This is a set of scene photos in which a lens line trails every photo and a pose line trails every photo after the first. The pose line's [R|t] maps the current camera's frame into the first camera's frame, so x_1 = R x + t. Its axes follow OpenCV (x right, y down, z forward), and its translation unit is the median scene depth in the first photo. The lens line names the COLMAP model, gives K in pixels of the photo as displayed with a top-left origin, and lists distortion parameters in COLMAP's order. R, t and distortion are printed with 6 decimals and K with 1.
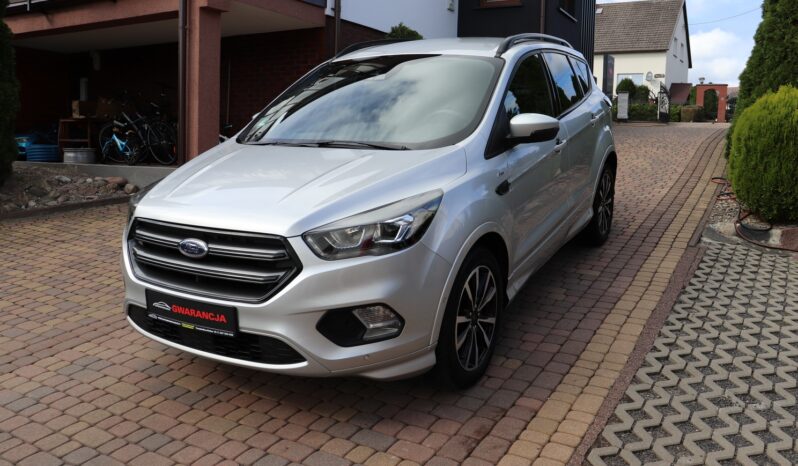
lens RADIAL K [[701.5, 0, 399.0], [0, 701.5, 233.0], [0, 0, 1]] dist [-0.171863, 0.172079]
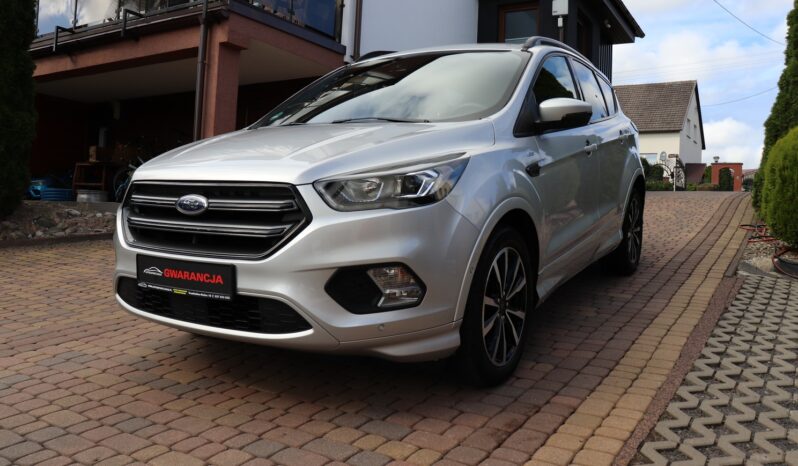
lens RADIAL K [[703.5, 0, 389.7], [0, 703.5, 211.8], [0, 0, 1]] dist [-0.177823, 0.176145]
pose [[0.999221, 0.021196, -0.033294, -0.008243], [-0.025623, 0.989996, -0.138749, 0.125728], [0.030020, 0.139494, 0.989768, 0.096606]]
